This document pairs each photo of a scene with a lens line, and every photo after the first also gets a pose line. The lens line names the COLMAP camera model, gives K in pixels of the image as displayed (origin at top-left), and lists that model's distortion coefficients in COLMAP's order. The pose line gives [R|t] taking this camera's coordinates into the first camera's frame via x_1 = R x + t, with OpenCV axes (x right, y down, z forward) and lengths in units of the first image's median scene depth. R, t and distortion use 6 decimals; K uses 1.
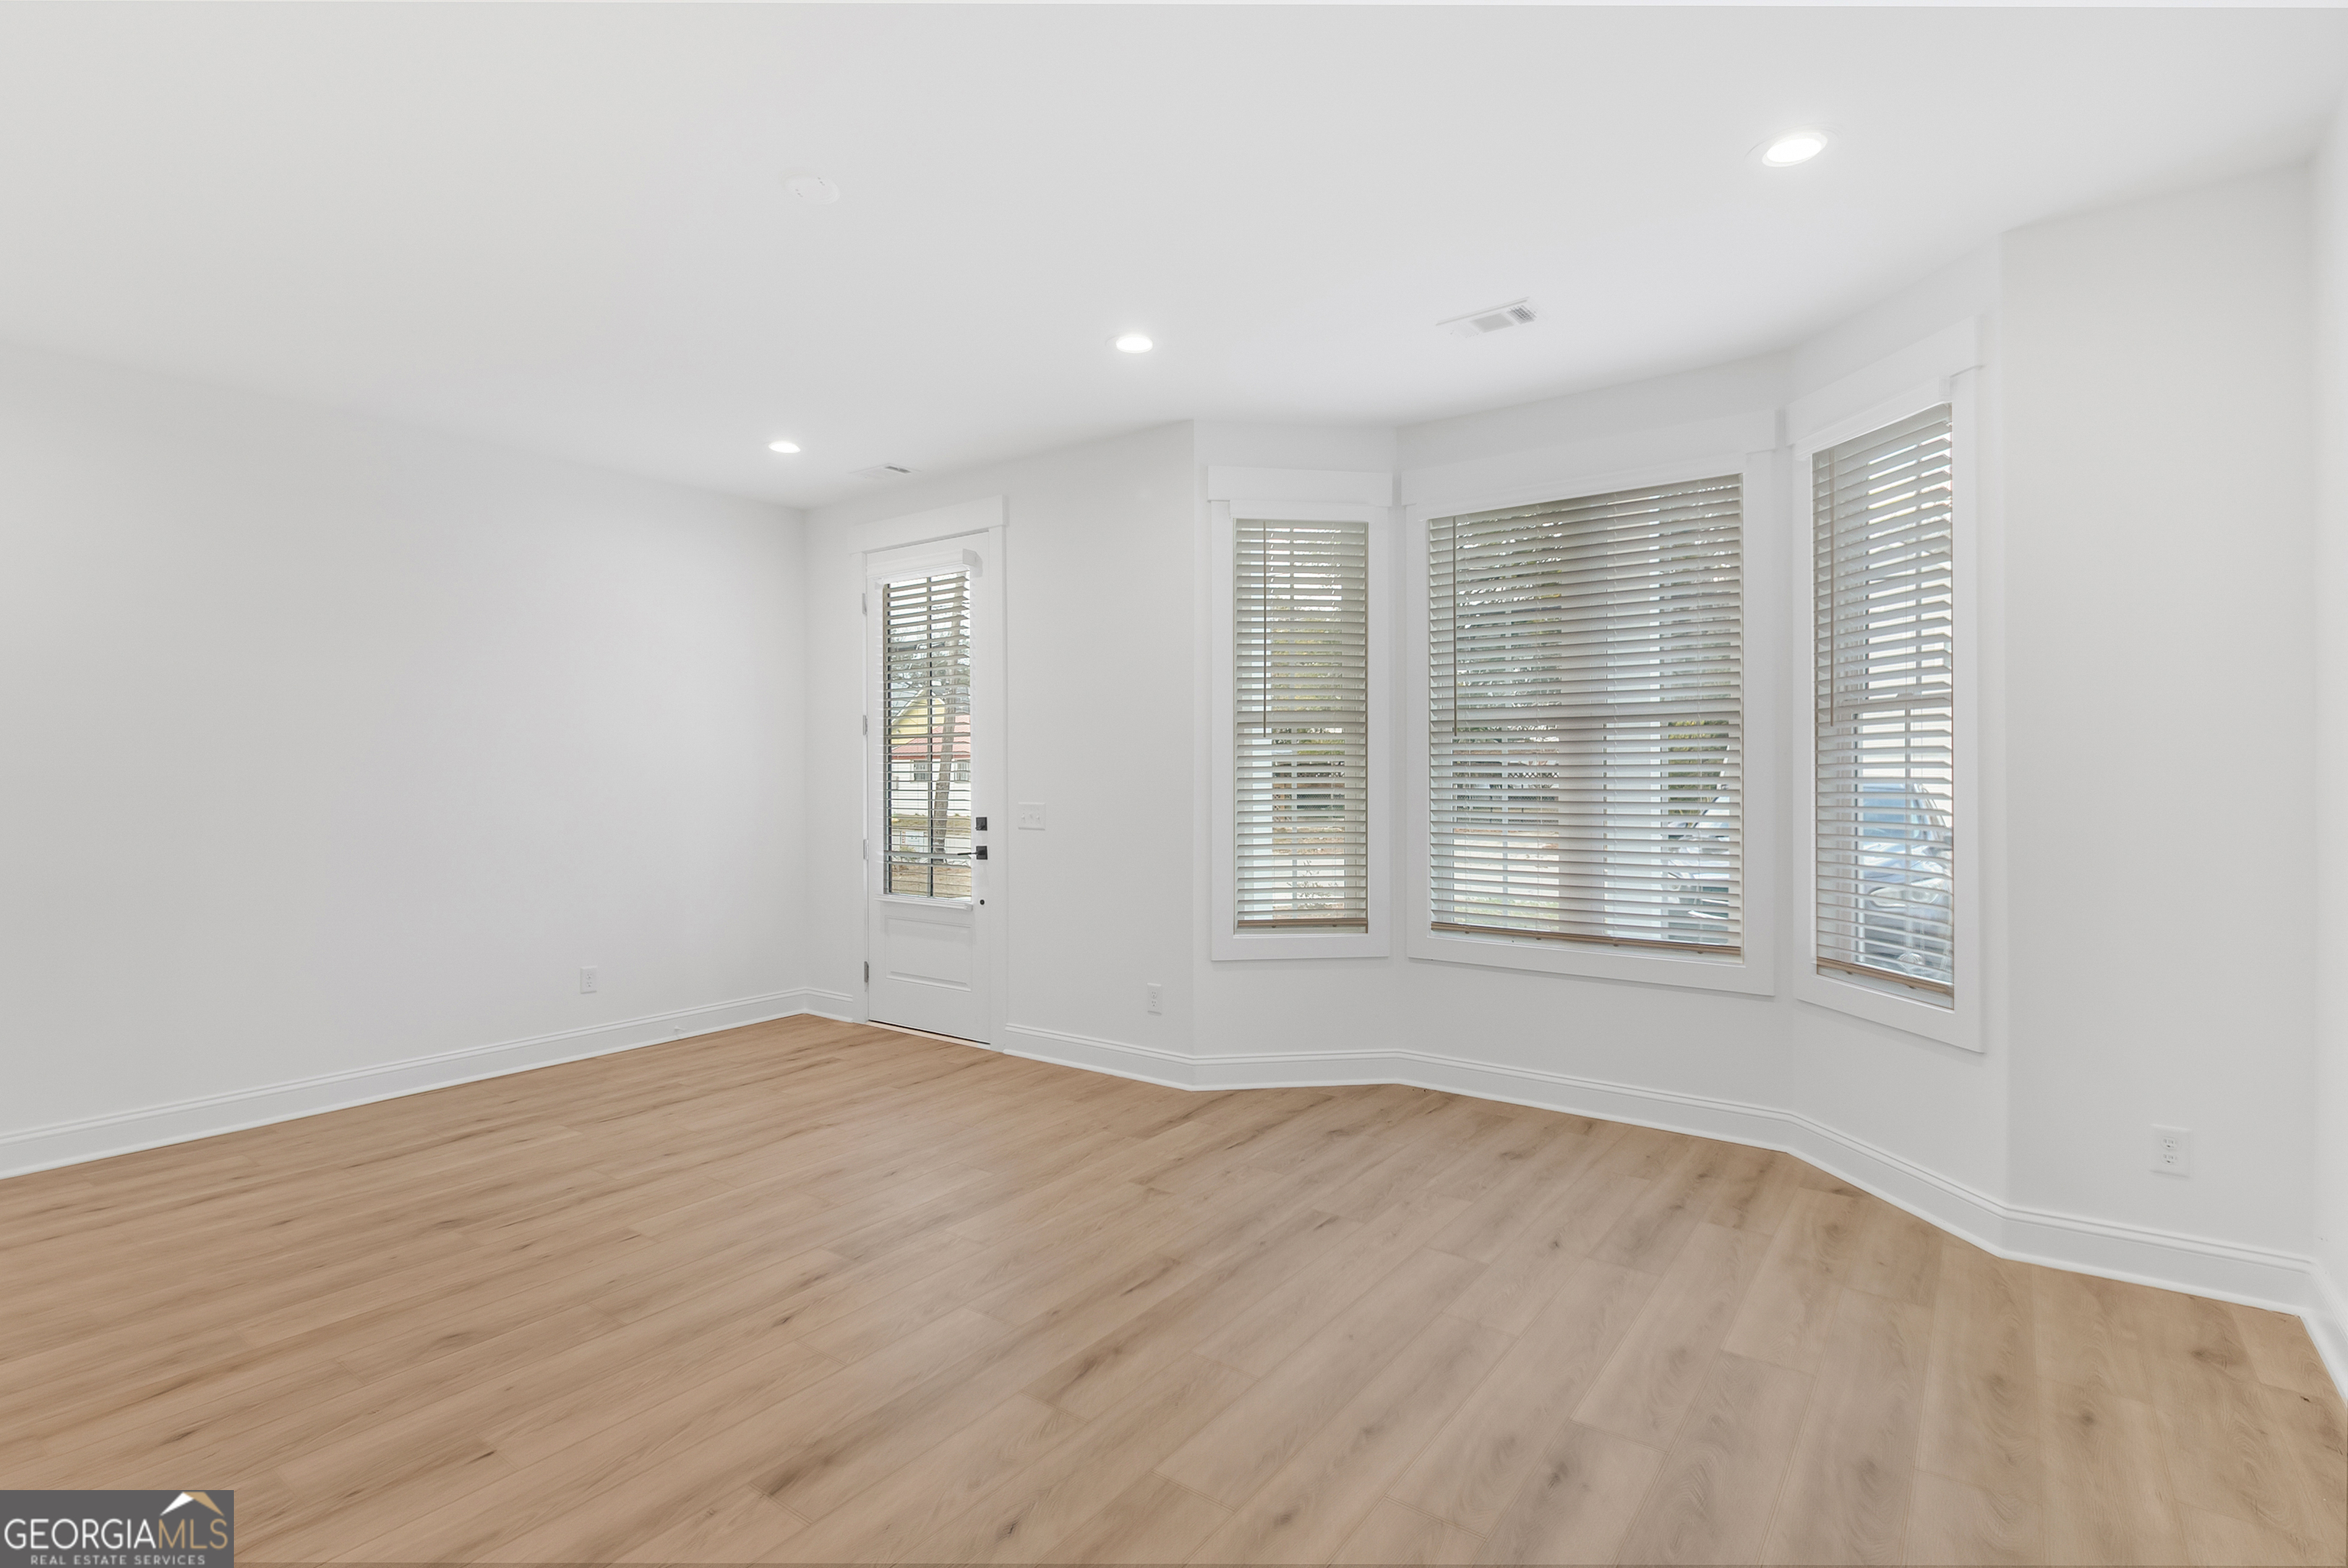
lens RADIAL K [[1135.2, 0, 1163.5], [0, 1135.2, 763.4], [0, 0, 1]] dist [0.001639, -0.000424]
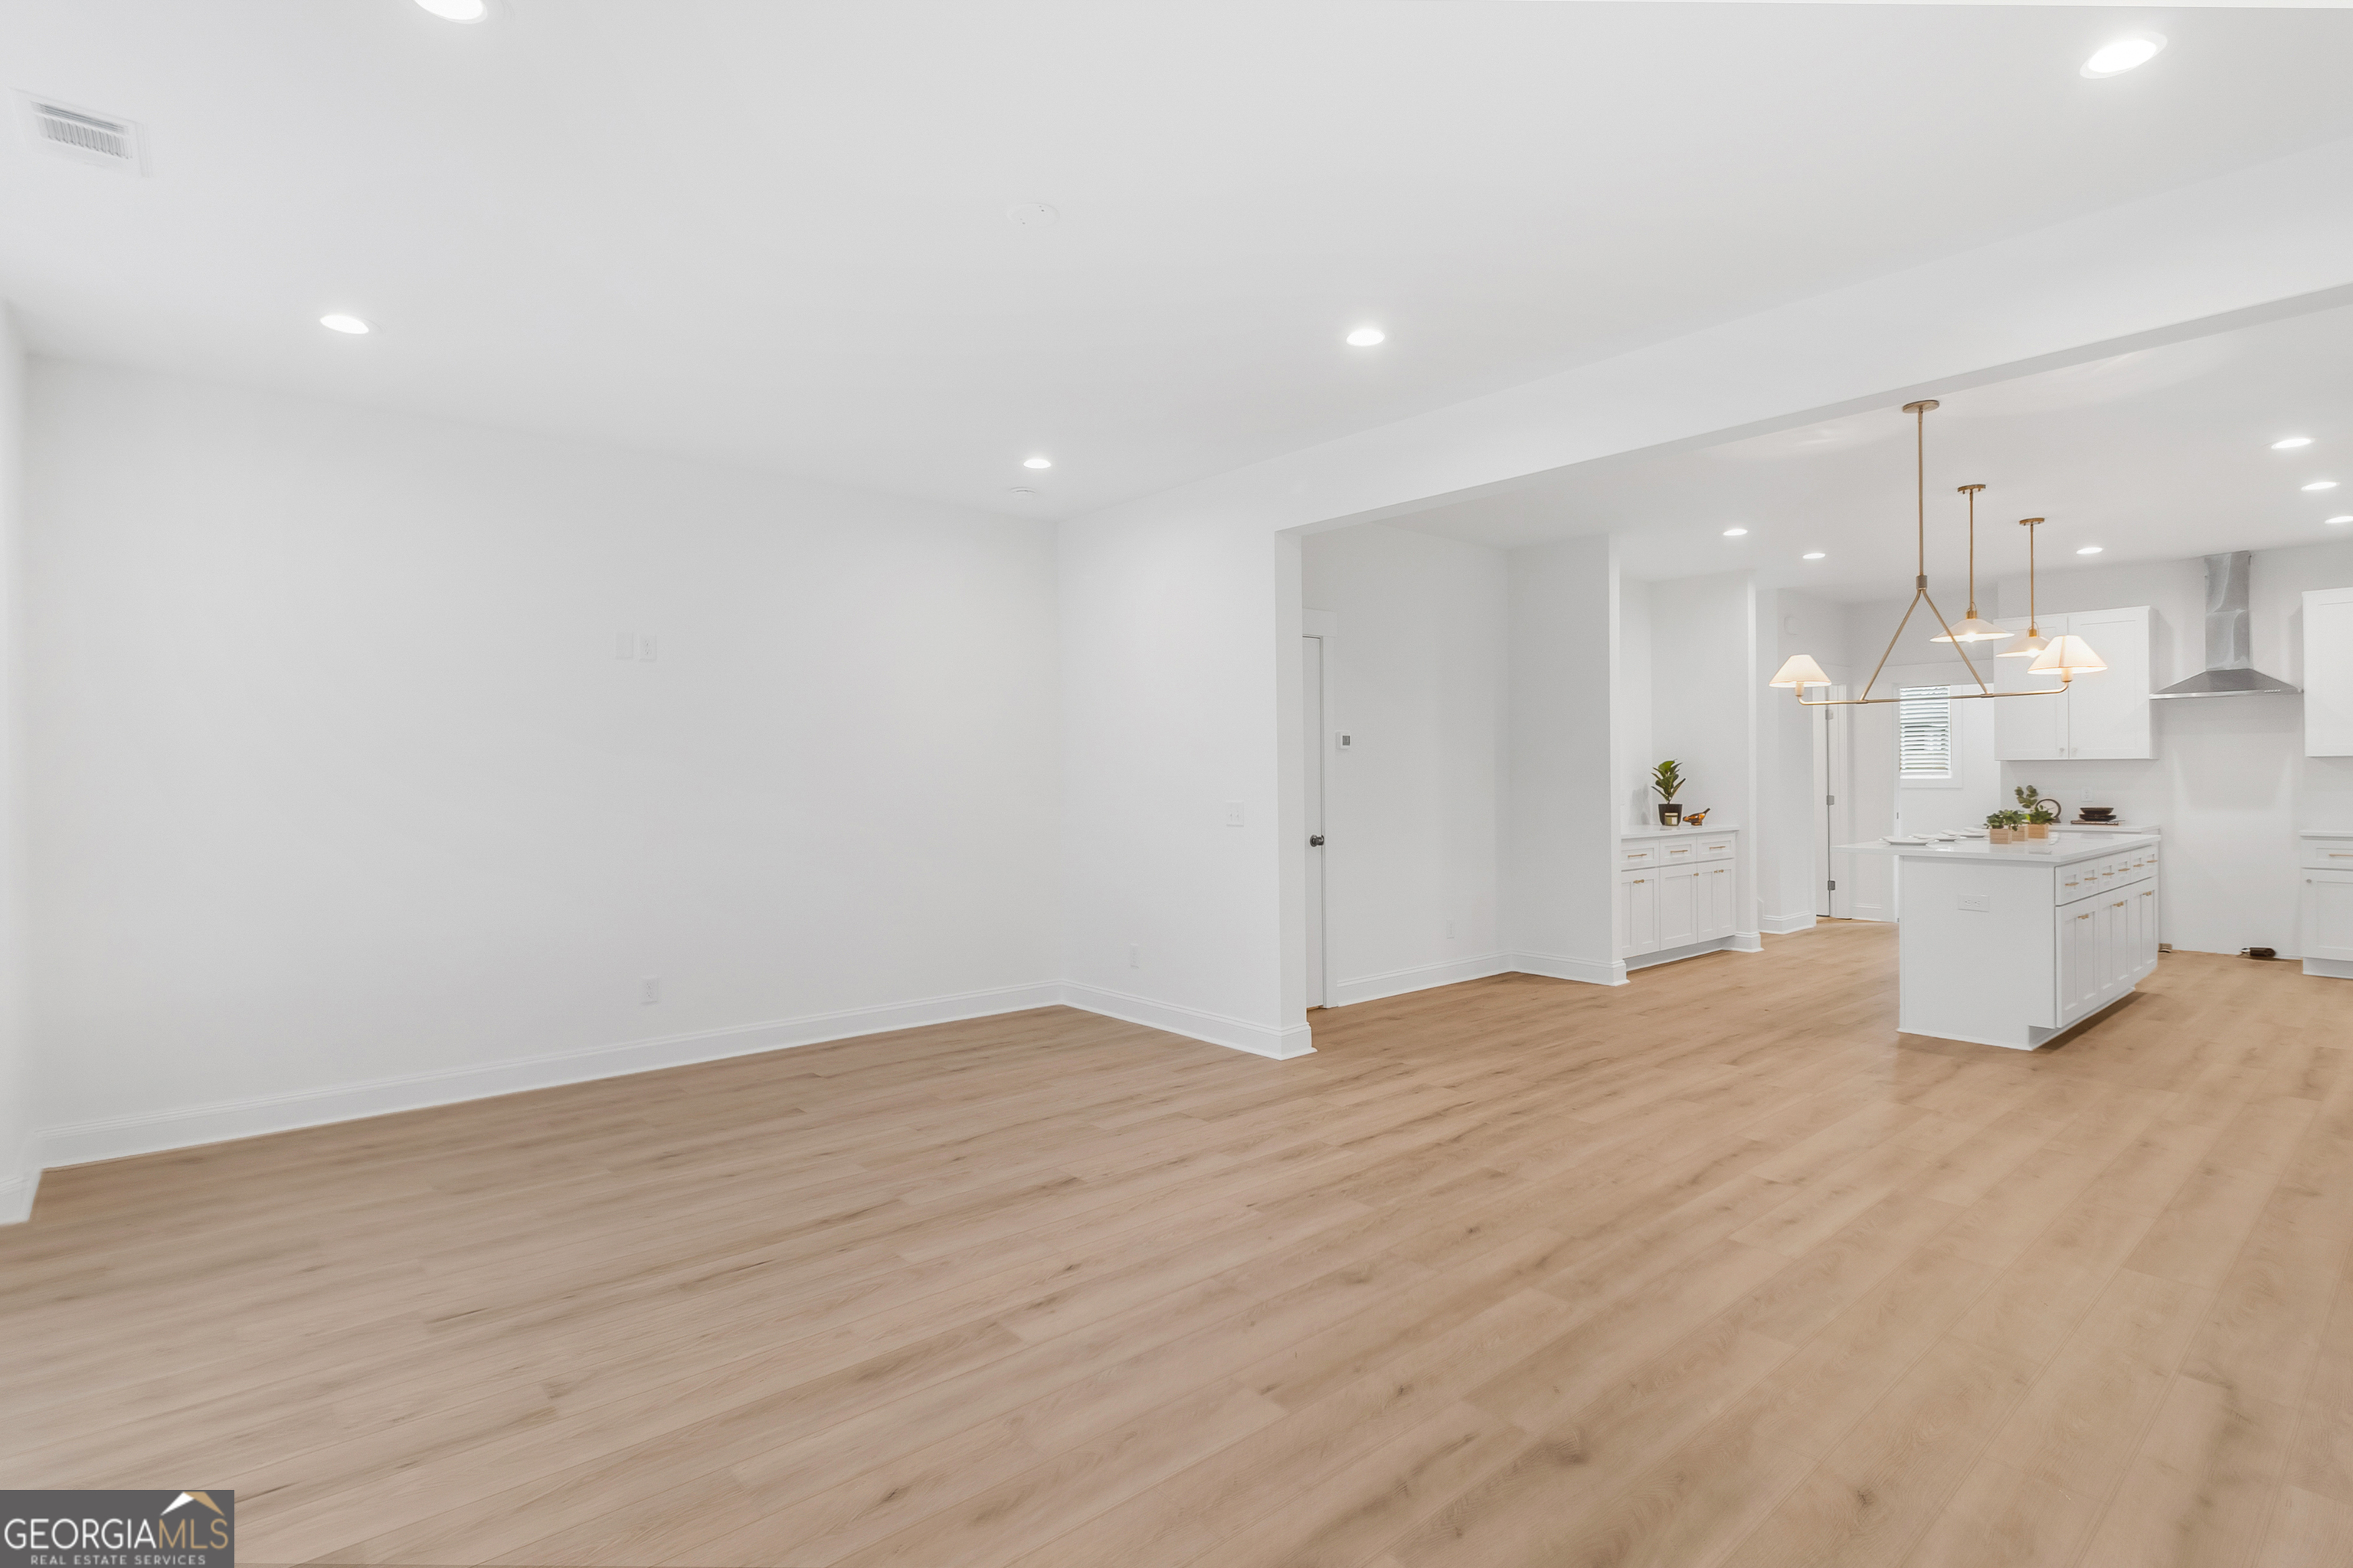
lens RADIAL K [[1148.6, 0, 1170.5], [0, 1148.6, 779.0], [0, 0, 1]] dist [-0.001571, -0.001547]
pose [[-0.974903, 0.012242, 0.222292, -0.515447], [0.011870, 0.999925, -0.003009, 0.015488], [-0.222313, -0.000295, -0.974975, 1.561671]]
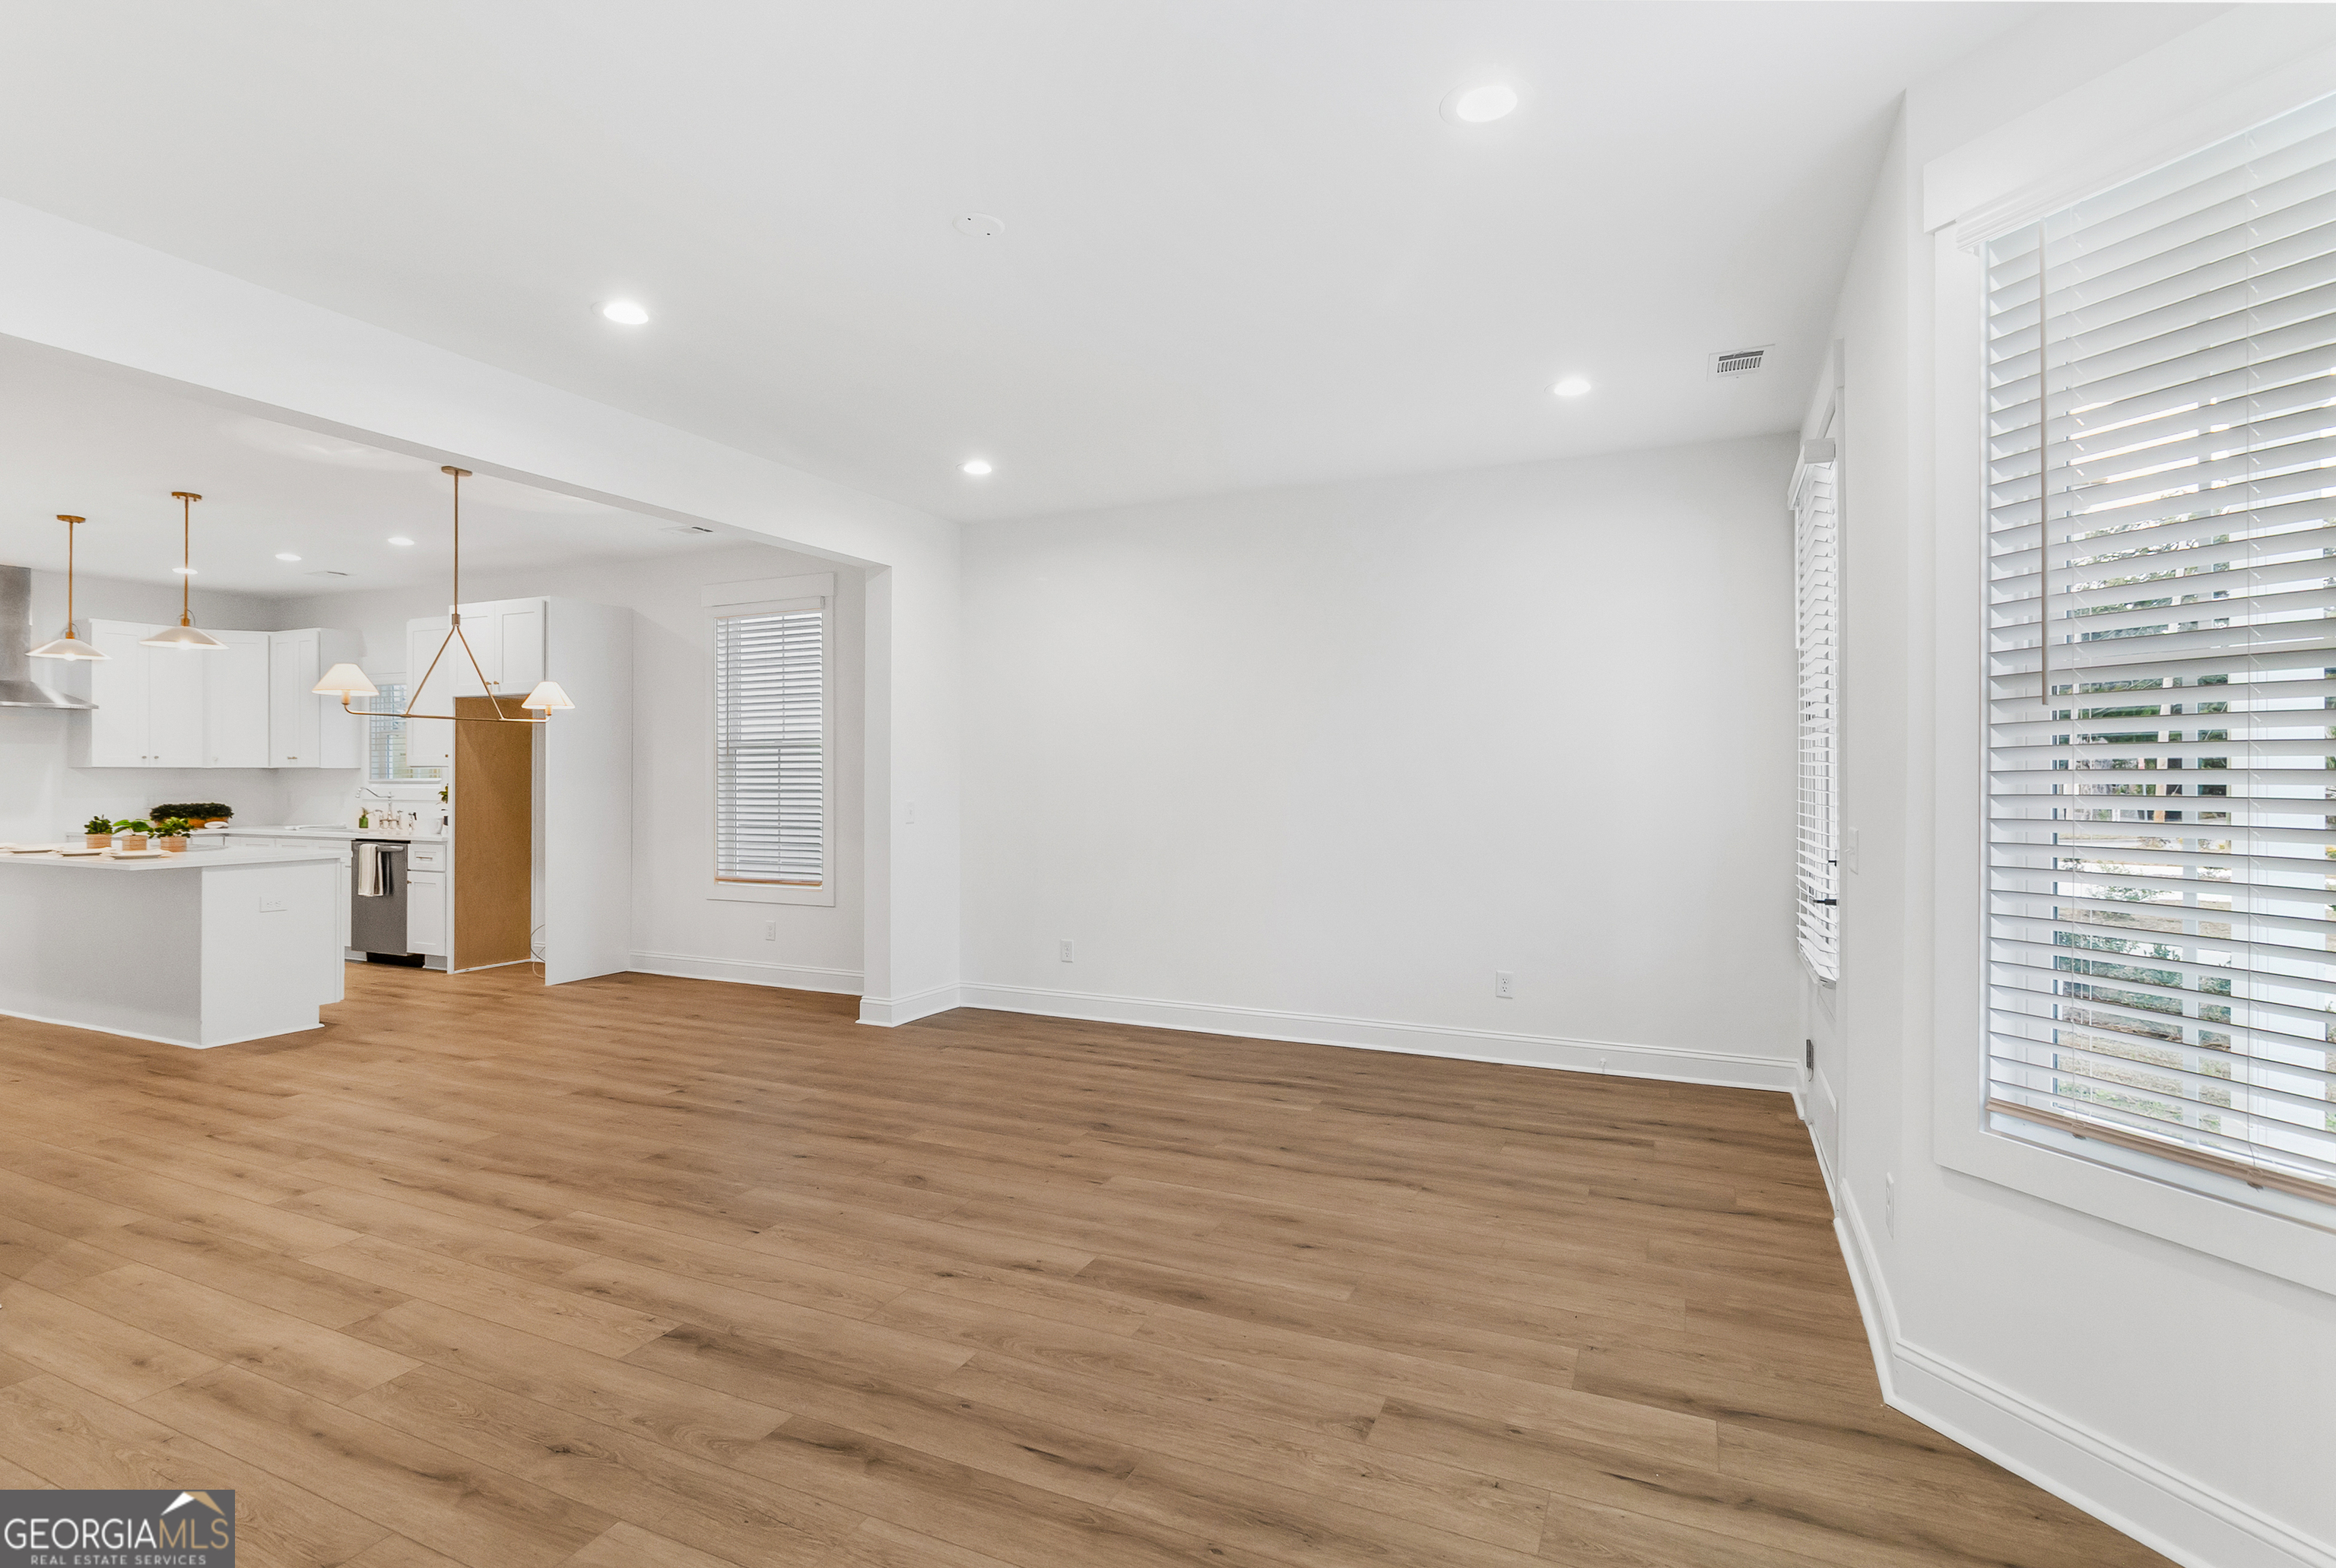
lens RADIAL K [[1142.2, 0, 1161.3], [0, 1142.2, 773.5], [0, 0, 1]] dist [-0.002139, -0.000348]
pose [[0.206141, 0.005348, -0.978508, 0.596181], [0.002873, 0.999977, 0.006071, -0.000893], [0.978518, -0.004063, 0.206121, 0.739405]]
